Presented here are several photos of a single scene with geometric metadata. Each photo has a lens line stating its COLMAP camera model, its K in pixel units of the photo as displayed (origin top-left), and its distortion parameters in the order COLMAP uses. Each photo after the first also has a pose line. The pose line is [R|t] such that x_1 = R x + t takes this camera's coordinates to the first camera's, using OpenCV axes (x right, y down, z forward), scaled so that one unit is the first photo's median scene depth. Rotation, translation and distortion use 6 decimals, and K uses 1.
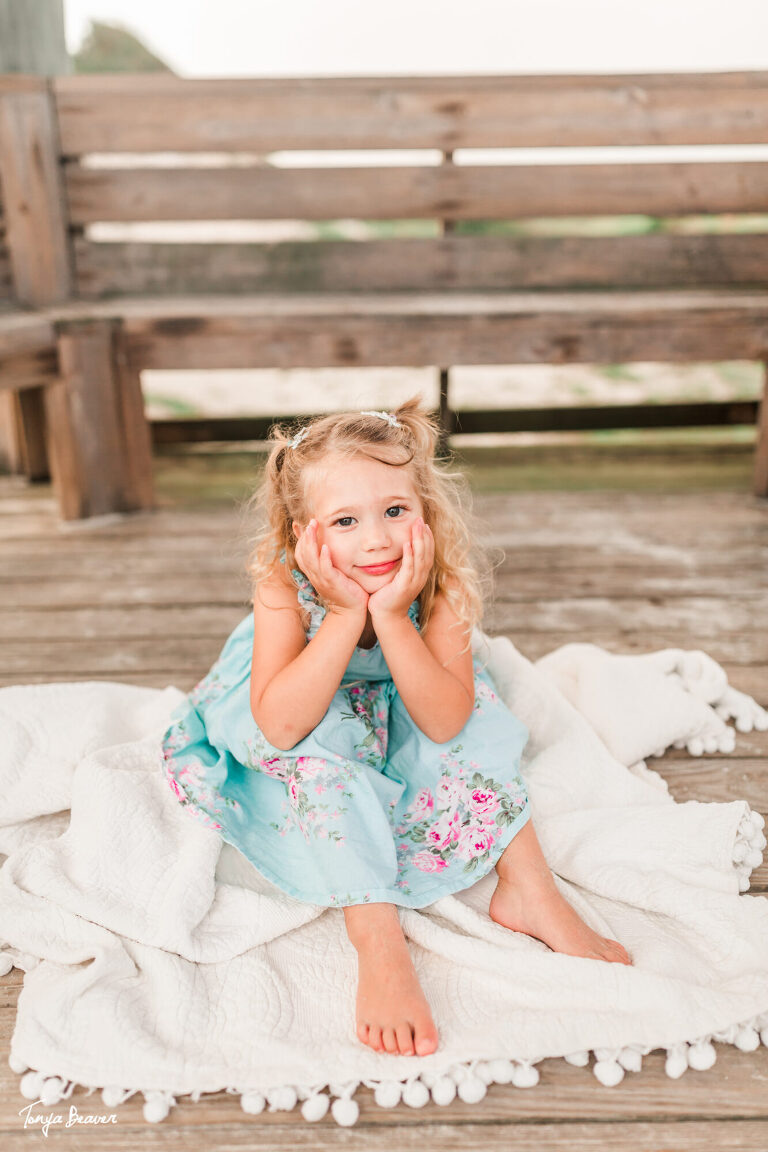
lens RADIAL K [[1096.2, 0, 384.0], [0, 1096.2, 576.0], [0, 0, 1]] dist [0.007406, -0.010133]
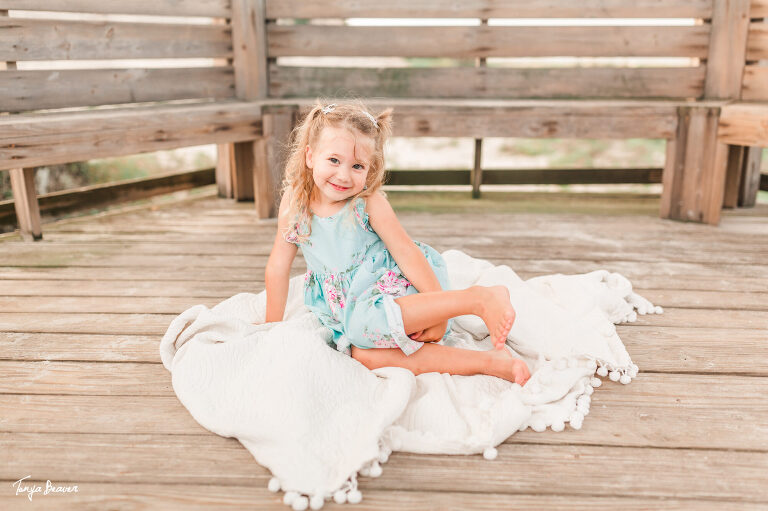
lens RADIAL K [[730.8, 0, 387.5], [0, 730.8, 254.0], [0, 0, 1]] dist [0.007406, -0.010133]
pose [[0.997642, 0.031174, -0.061148, -0.013876], [-0.036063, 0.996098, -0.080554, 0.094899], [0.058398, 0.082569, 0.994873, -0.152846]]
